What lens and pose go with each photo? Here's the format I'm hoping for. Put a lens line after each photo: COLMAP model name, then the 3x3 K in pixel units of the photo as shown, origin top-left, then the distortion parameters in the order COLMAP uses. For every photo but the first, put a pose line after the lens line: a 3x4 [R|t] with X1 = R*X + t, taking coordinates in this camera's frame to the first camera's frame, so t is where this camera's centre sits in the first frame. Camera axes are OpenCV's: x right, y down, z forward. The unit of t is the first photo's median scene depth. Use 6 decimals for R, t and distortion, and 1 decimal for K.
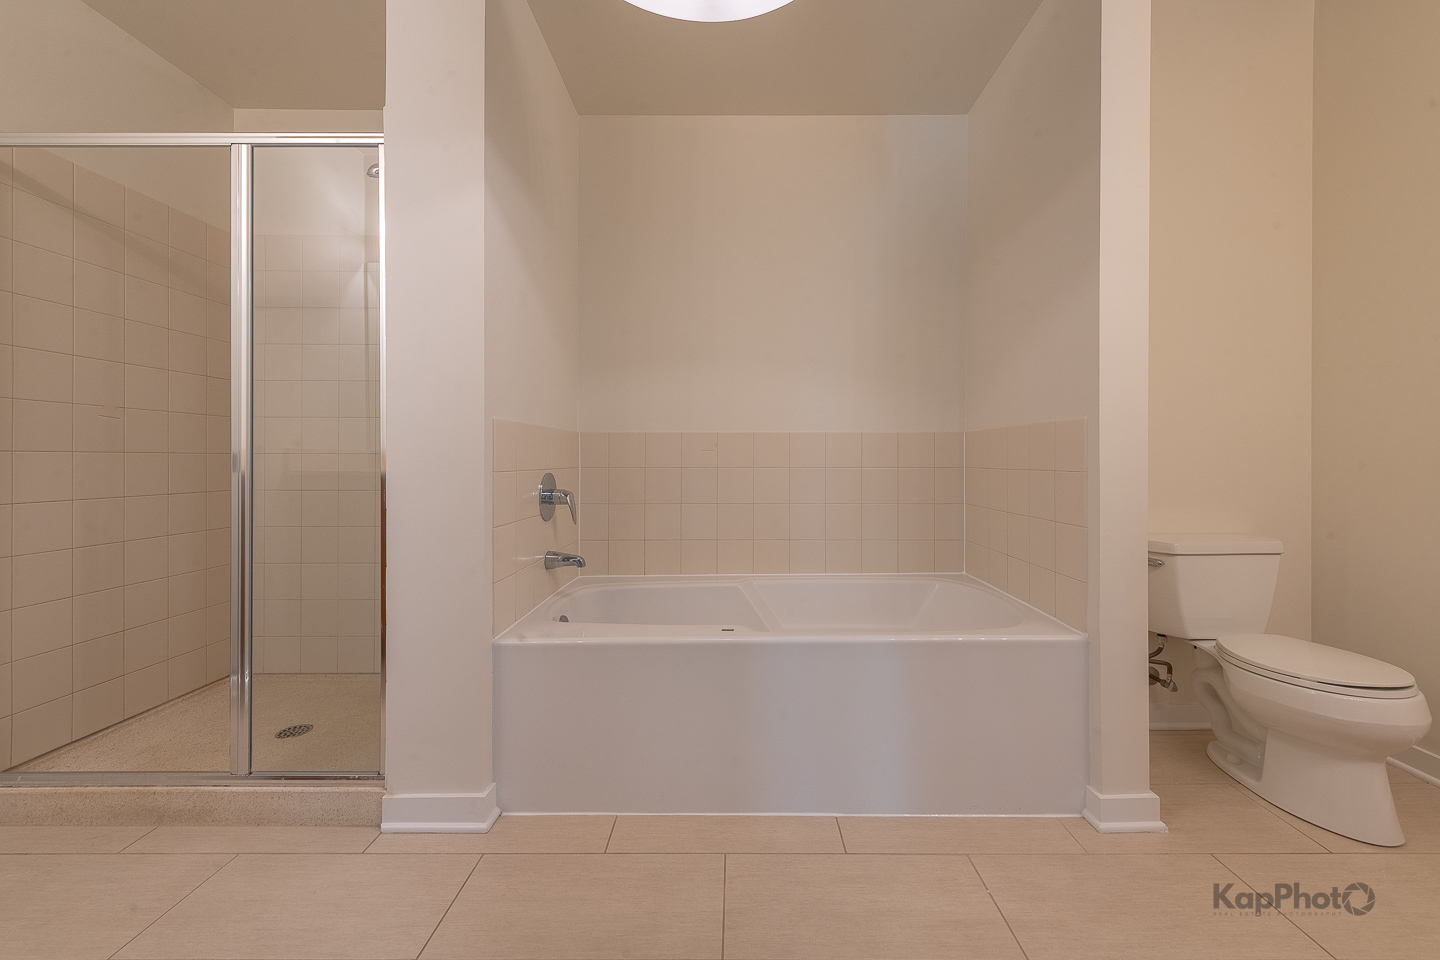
lens RADIAL K [[589.8, 0, 731.4], [0, 589.8, 465.3], [0, 0, 1]] dist [0.017094, 0.000093]
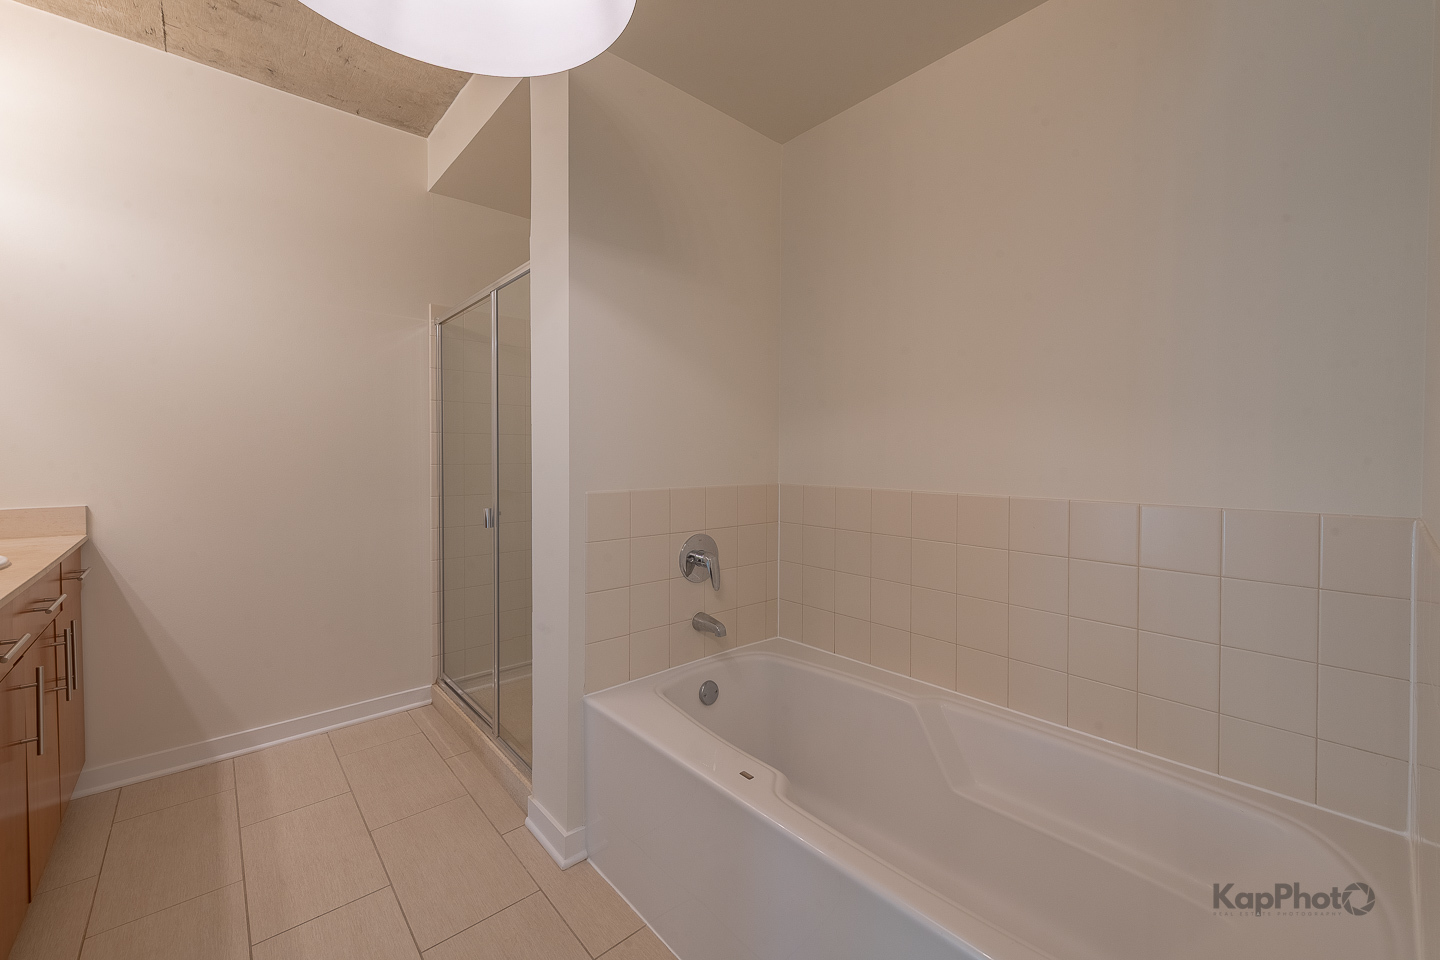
lens RADIAL K [[589.8, 0, 731.4], [0, 589.8, 465.3], [0, 0, 1]] dist [0.017094, 0.000093]
pose [[0.664195, 0.014384, -0.747421, 0.463934], [-0.009447, 0.999897, 0.010847, -0.112853], [0.747499, -0.000144, 0.664262, 0.380032]]
